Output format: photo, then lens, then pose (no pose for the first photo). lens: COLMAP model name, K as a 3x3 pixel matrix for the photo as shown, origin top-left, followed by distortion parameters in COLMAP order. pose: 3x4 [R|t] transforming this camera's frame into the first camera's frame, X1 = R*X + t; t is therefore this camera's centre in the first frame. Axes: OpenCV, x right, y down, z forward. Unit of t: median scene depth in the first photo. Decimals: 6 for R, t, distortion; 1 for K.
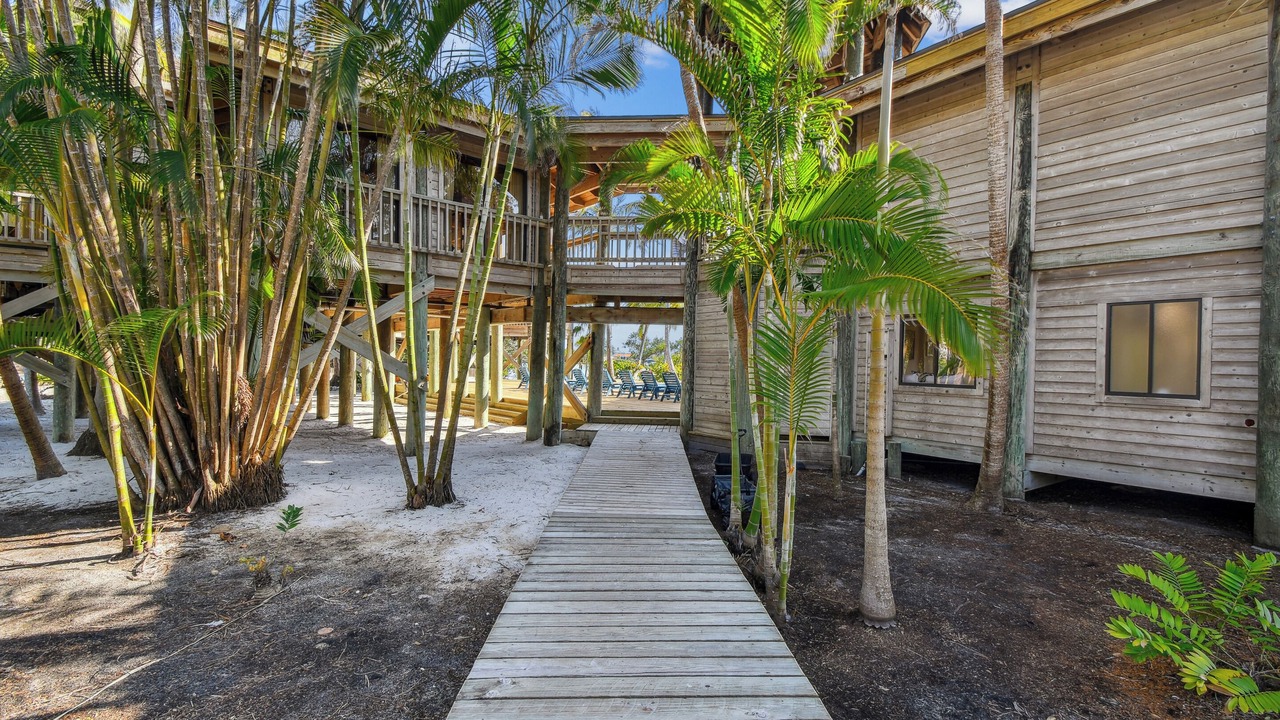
lens RADIAL K [[600.9, 0, 640.0], [0, 600.9, 360.0], [0, 0, 1]] dist [-0.000342, 0.000024]
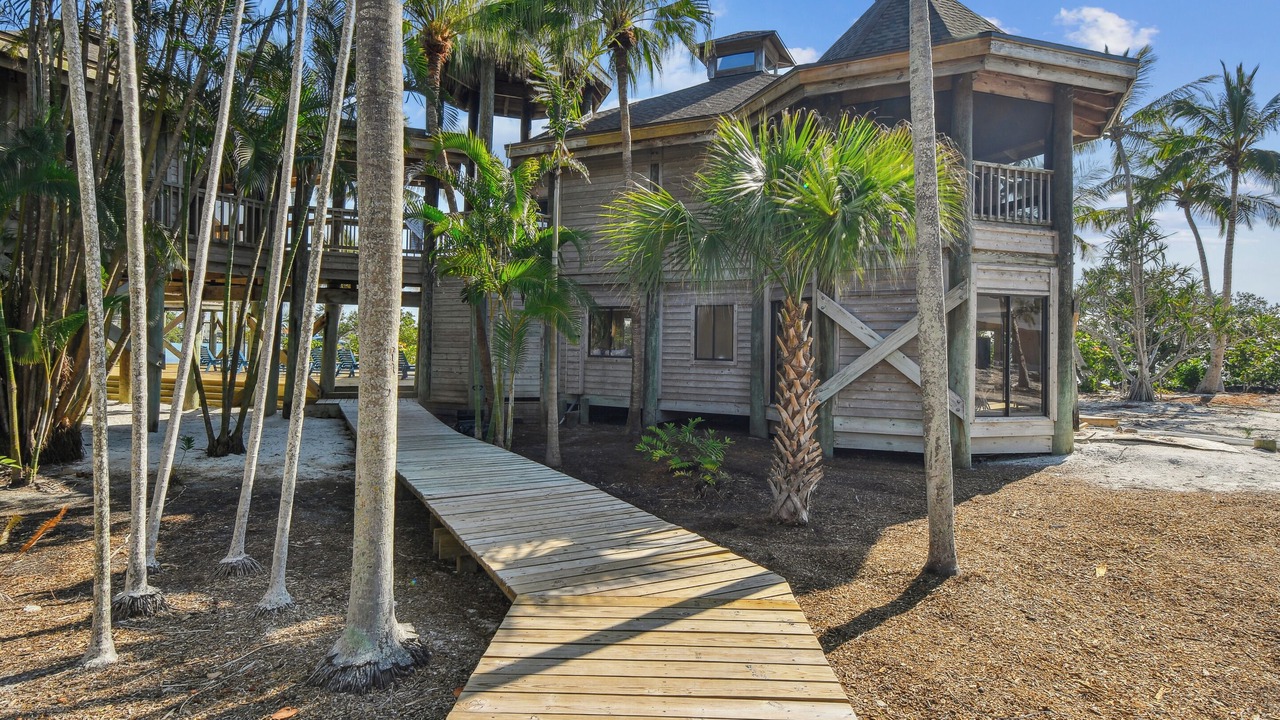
lens RADIAL K [[2040.2, 0, 640.0], [0, 2040.2, 360.0], [0, 0, 1]] dist [0.496602, -0.018217]
pose [[0.953694, -0.001588, 0.300776, -1.007145], [-0.001469, 0.999950, 0.009937, 0.001593], [-0.300776, -0.009918, 0.953643, -4.079724]]
